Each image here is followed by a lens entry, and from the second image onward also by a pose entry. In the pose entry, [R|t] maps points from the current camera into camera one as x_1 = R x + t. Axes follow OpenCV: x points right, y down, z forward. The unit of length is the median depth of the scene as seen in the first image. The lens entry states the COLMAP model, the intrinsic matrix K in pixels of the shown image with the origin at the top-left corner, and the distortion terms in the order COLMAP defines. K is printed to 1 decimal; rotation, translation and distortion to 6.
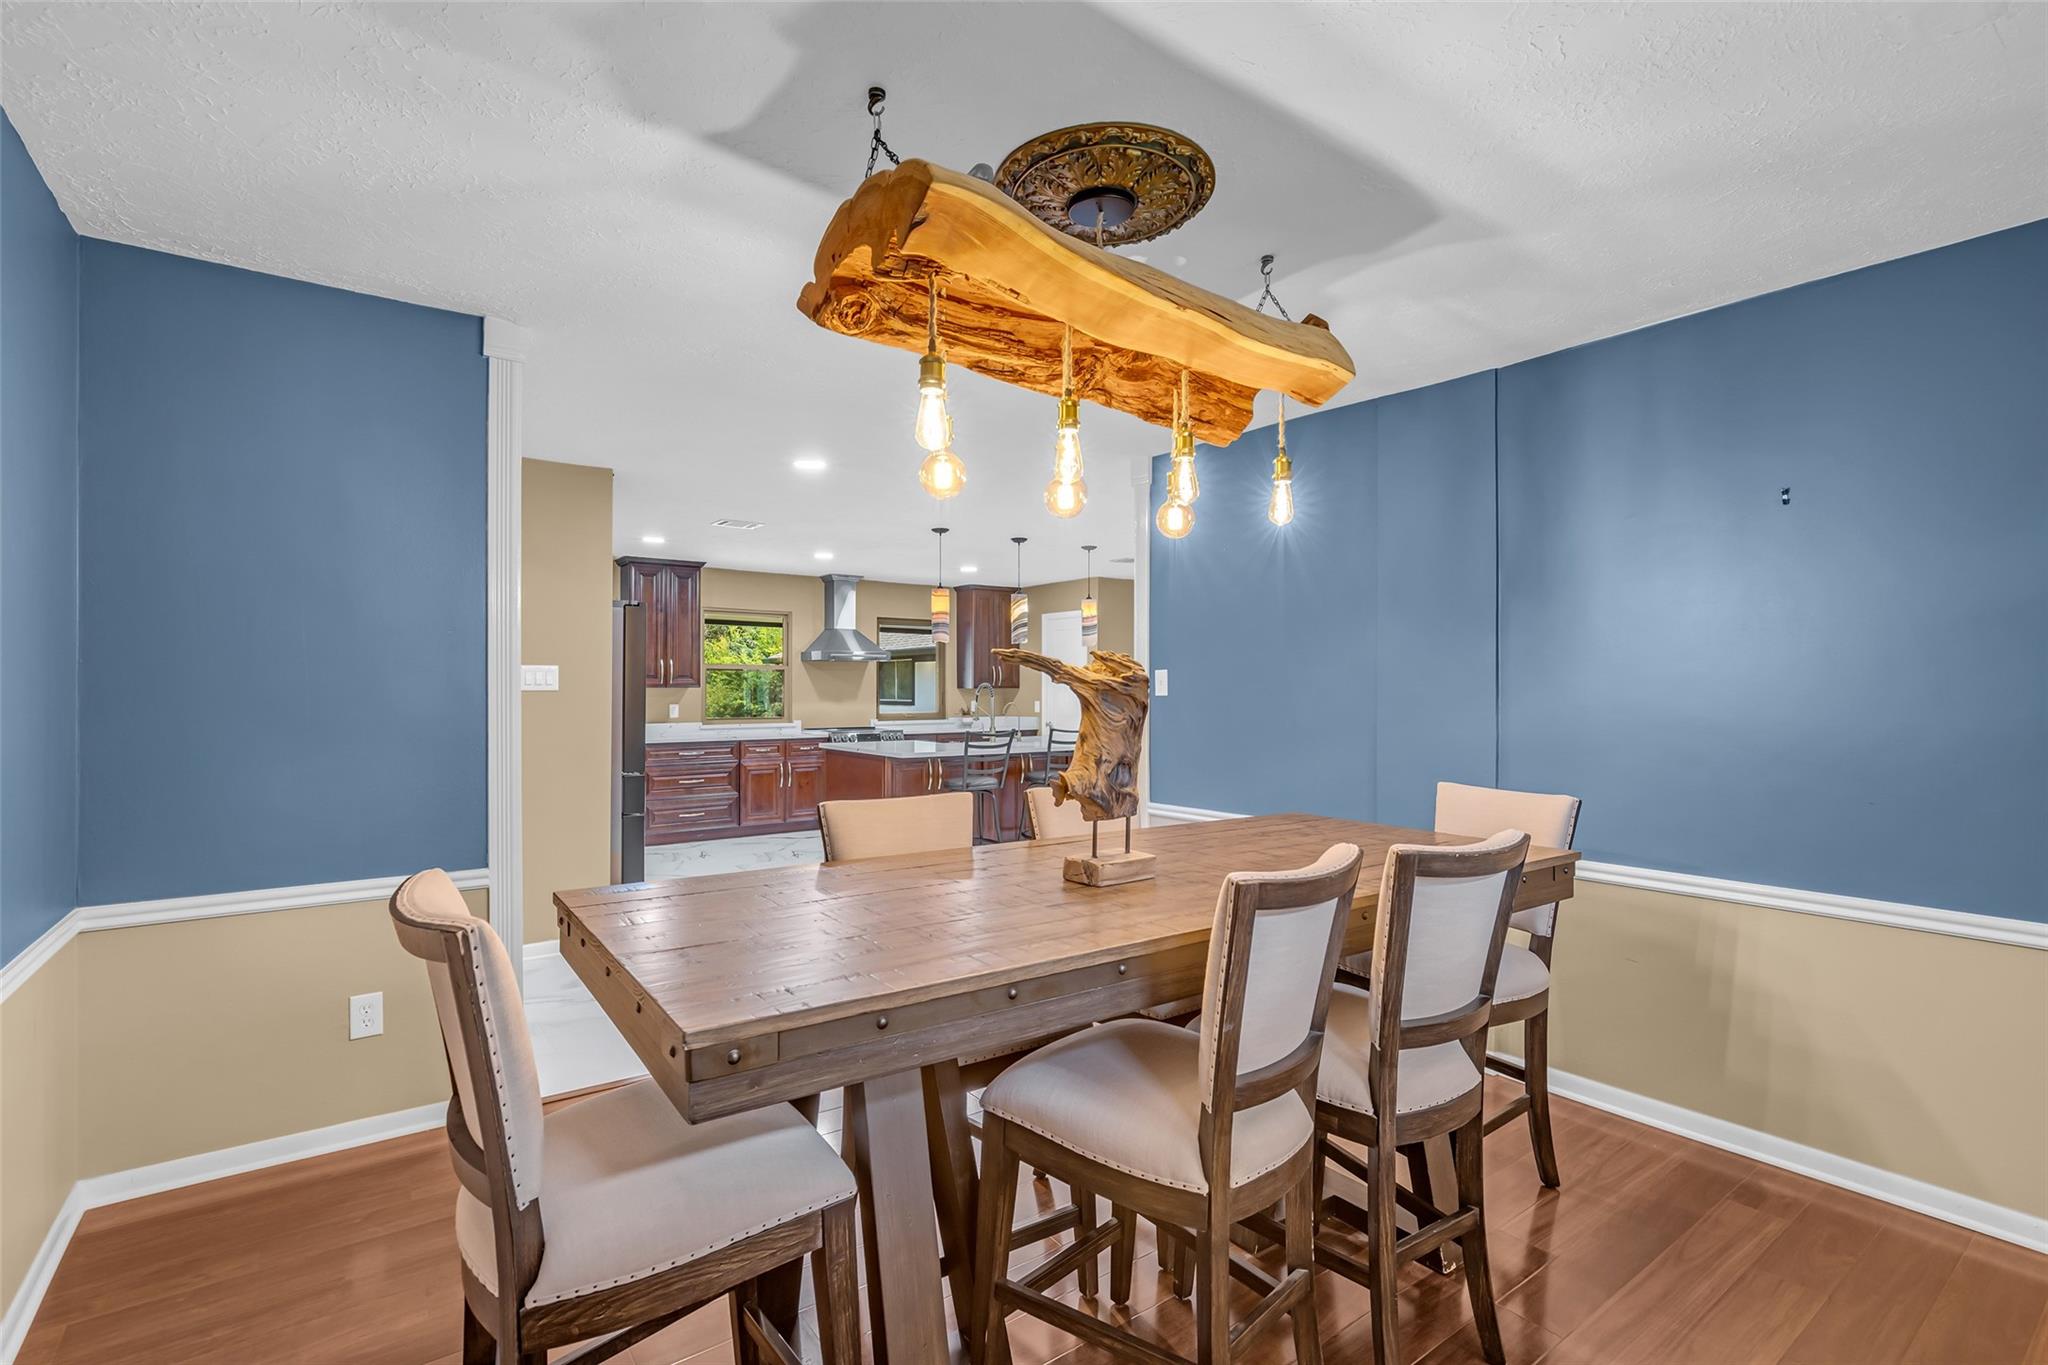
lens RADIAL K [[942.8, 0, 1018.6], [0, 942.8, 684.8], [0, 0, 1]] dist [-0.011309, 0.000432]
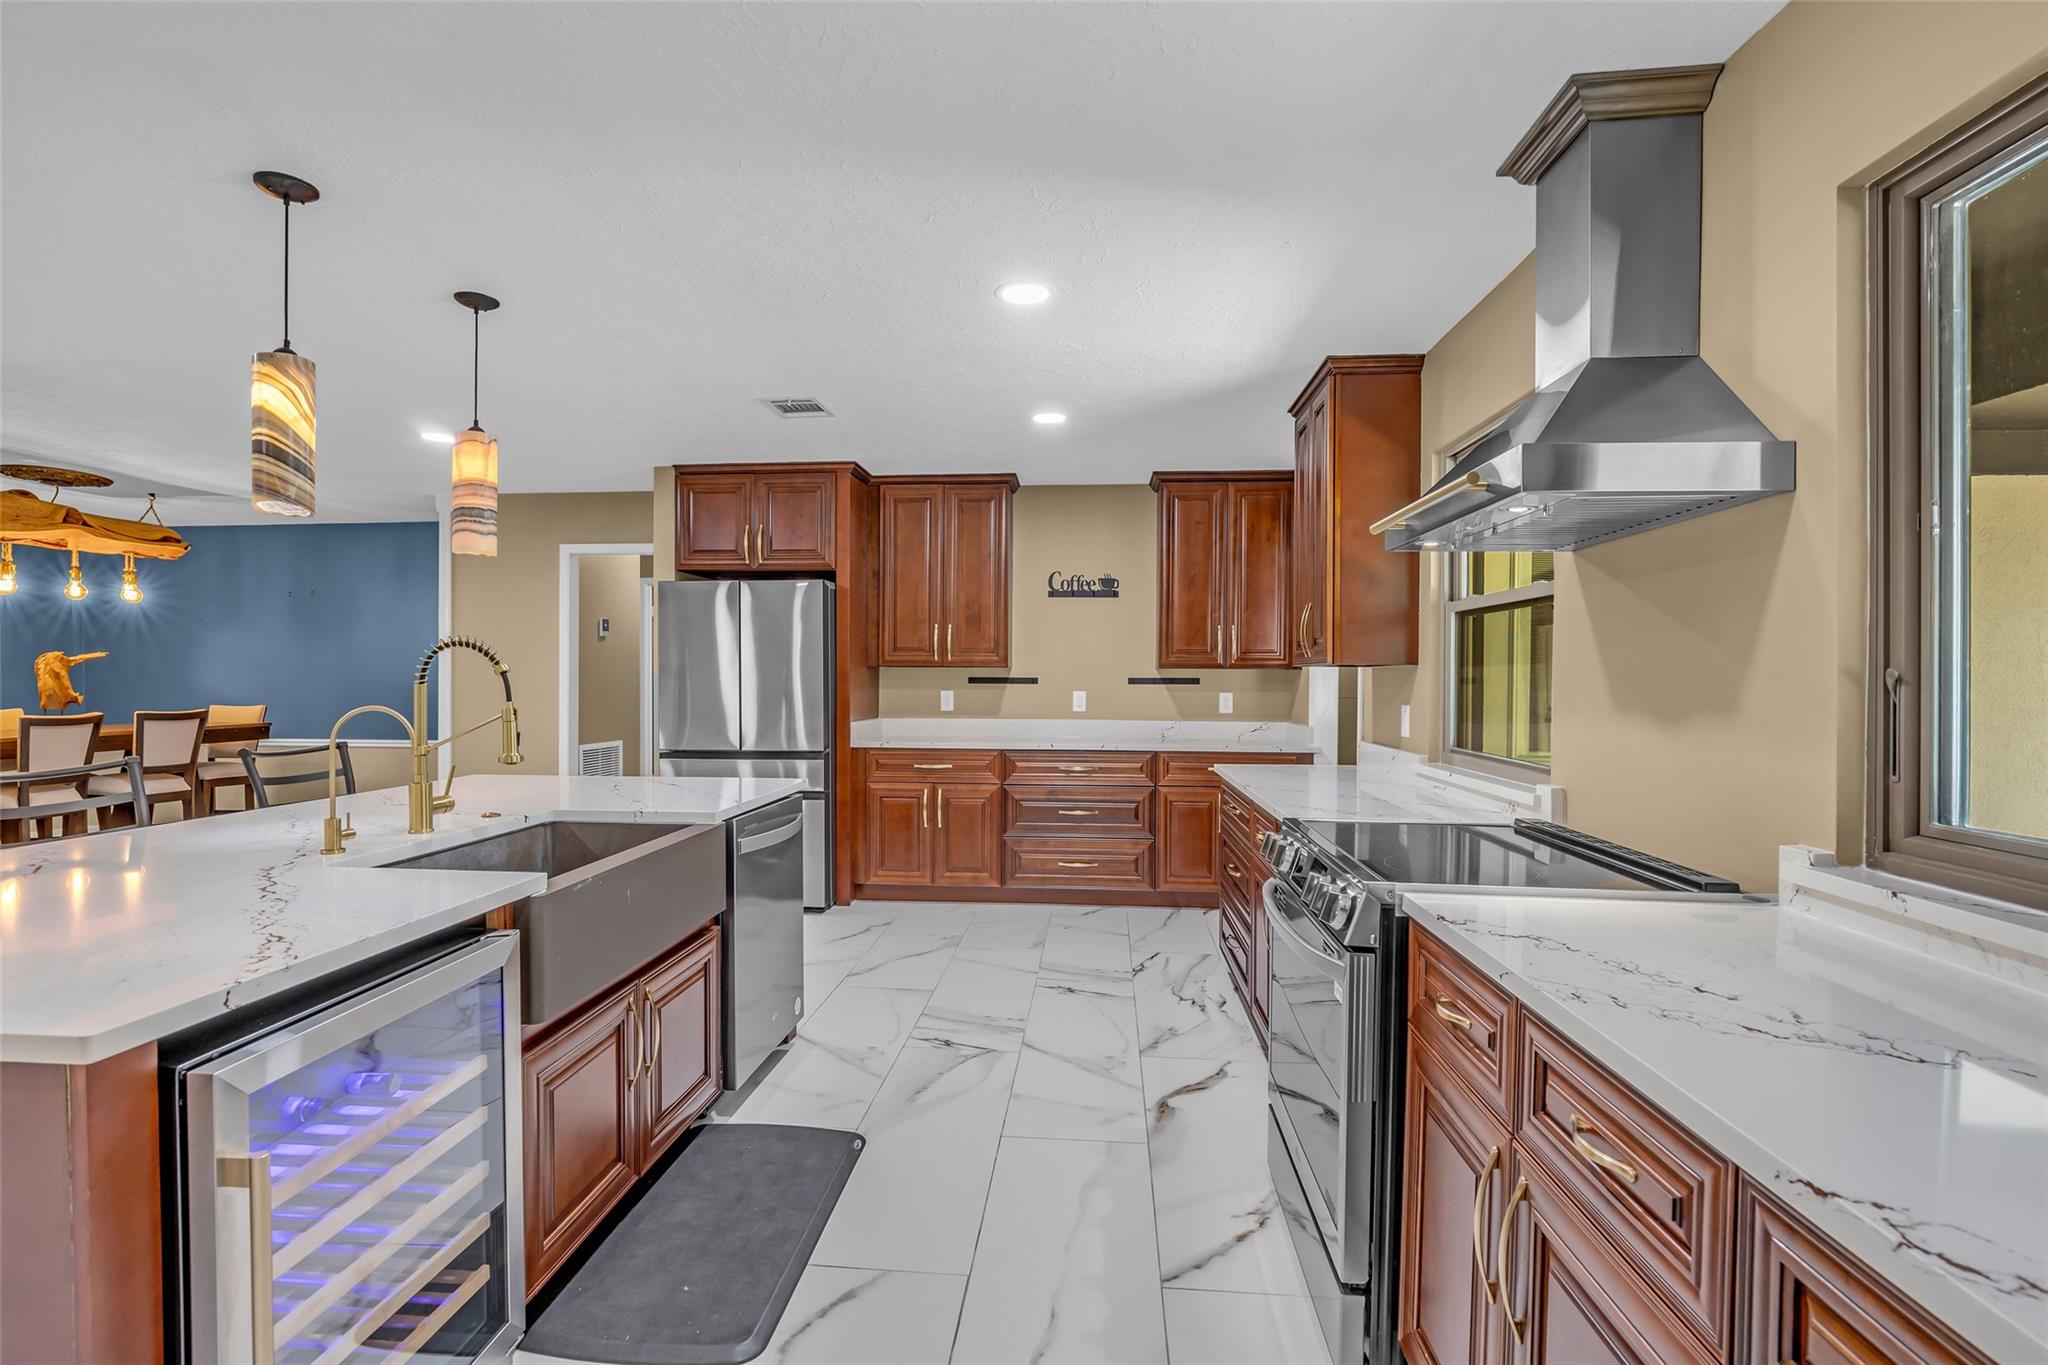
lens RADIAL K [[942.8, 0, 1018.6], [0, 942.8, 684.8], [0, 0, 1]] dist [-0.011309, 0.000432]
pose [[-0.665408, 0.001755, -0.746478, 0.056211], [-0.003598, 0.999978, 0.005558, 0.008972], [0.746471, 0.006384, -0.665387, 1.070466]]
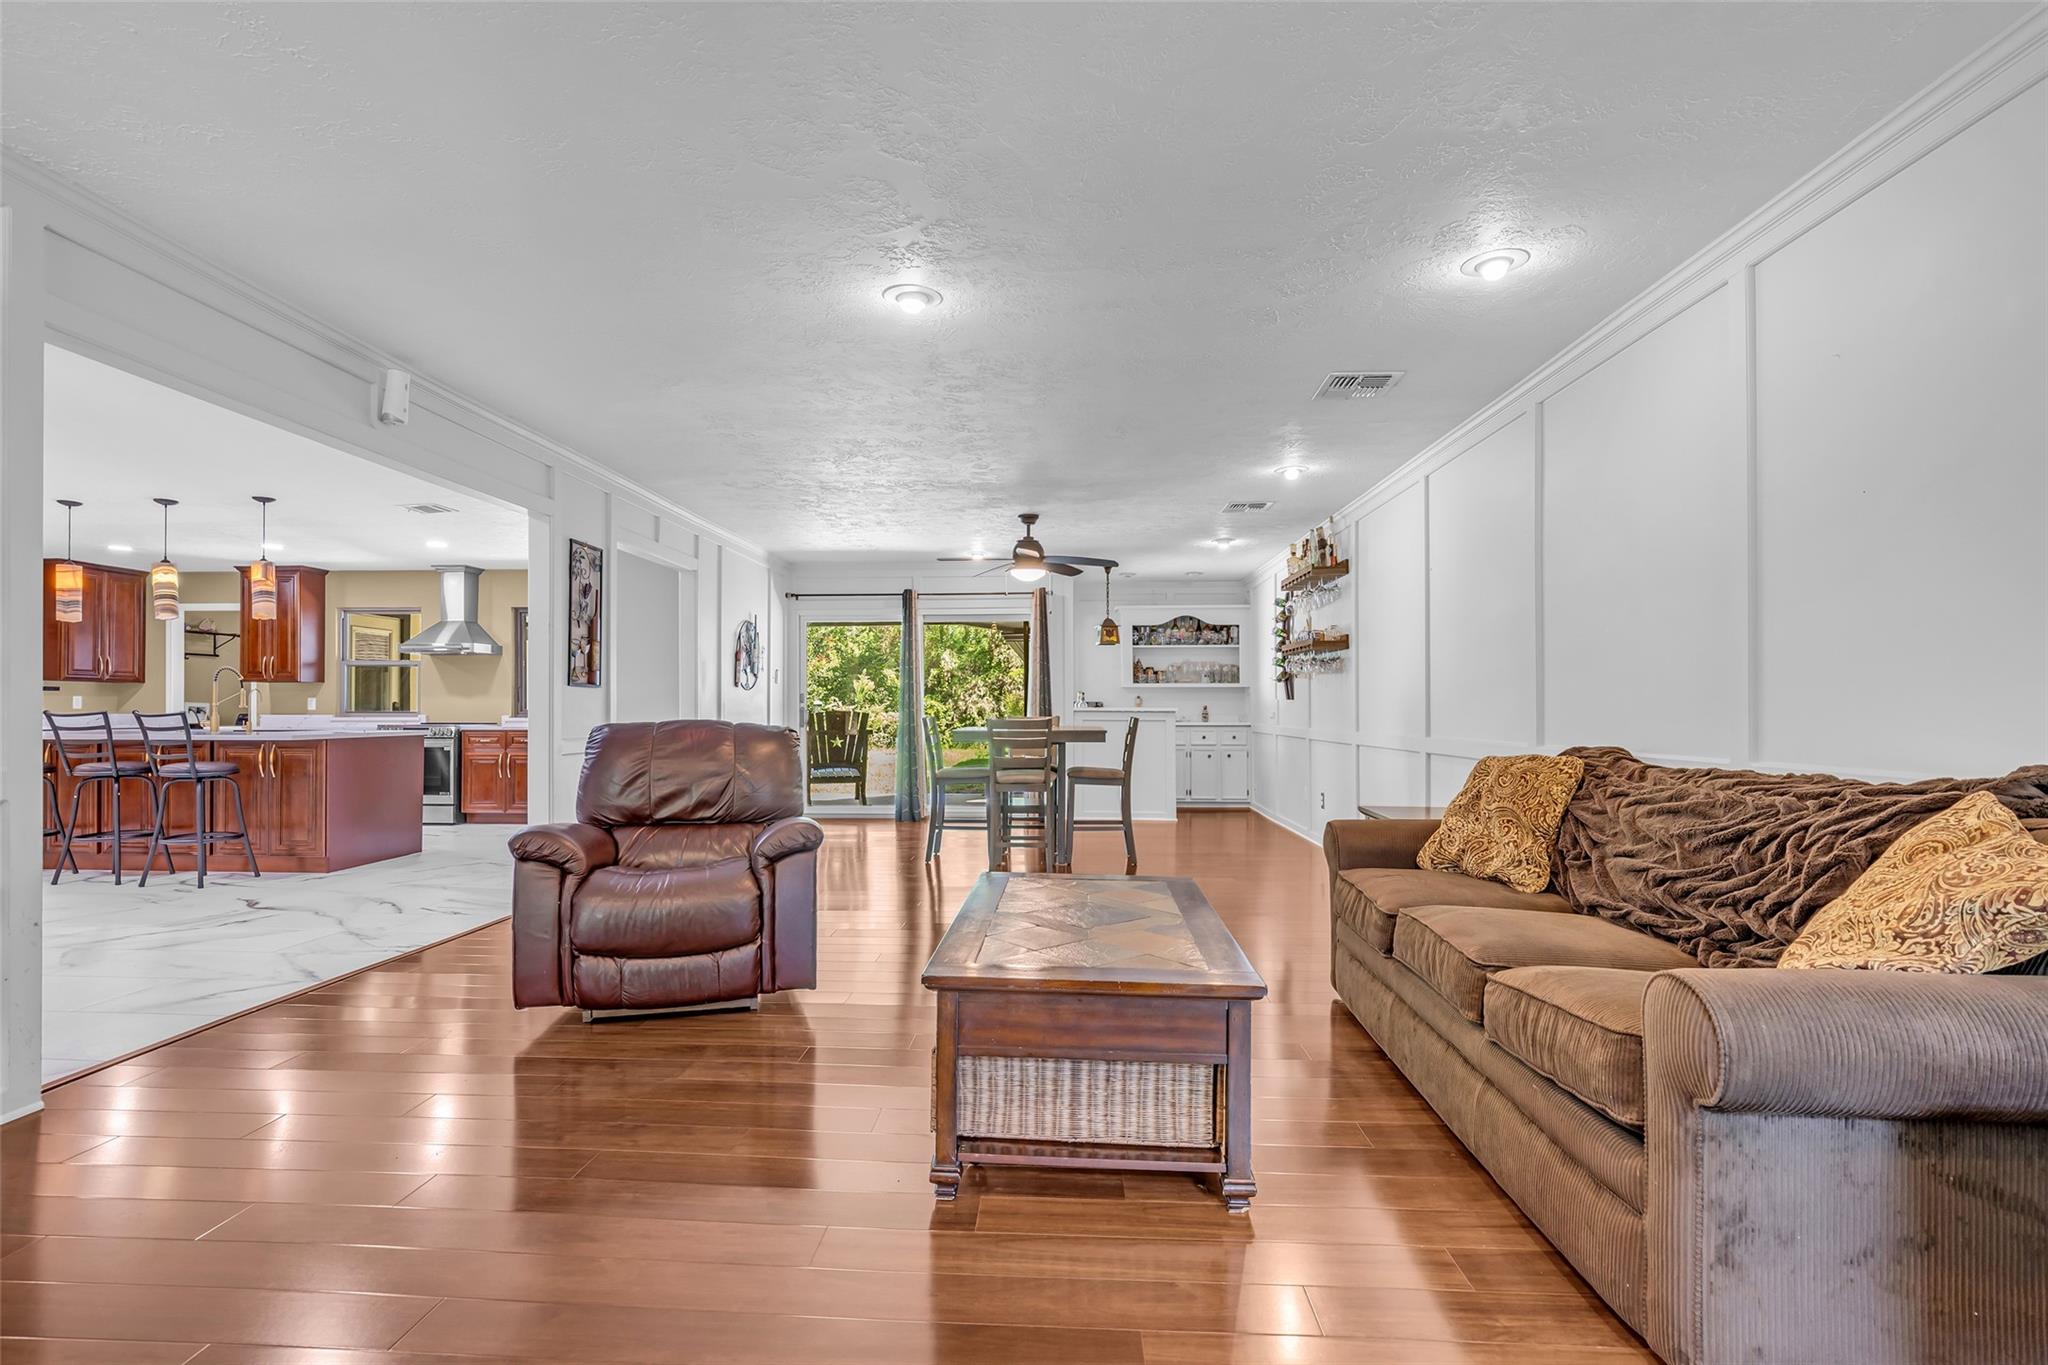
lens RADIAL K [[938.8, 0, 1017.0], [0, 938.8, 702.0], [0, 0, 1]] dist [-0.012443, 0.001608]
pose [[0.764164, -0.006032, -0.644994, 0.901040], [0.002916, 0.999978, -0.005897, 0.031977], [0.645015, 0.002626, 0.764165, 0.650313]]
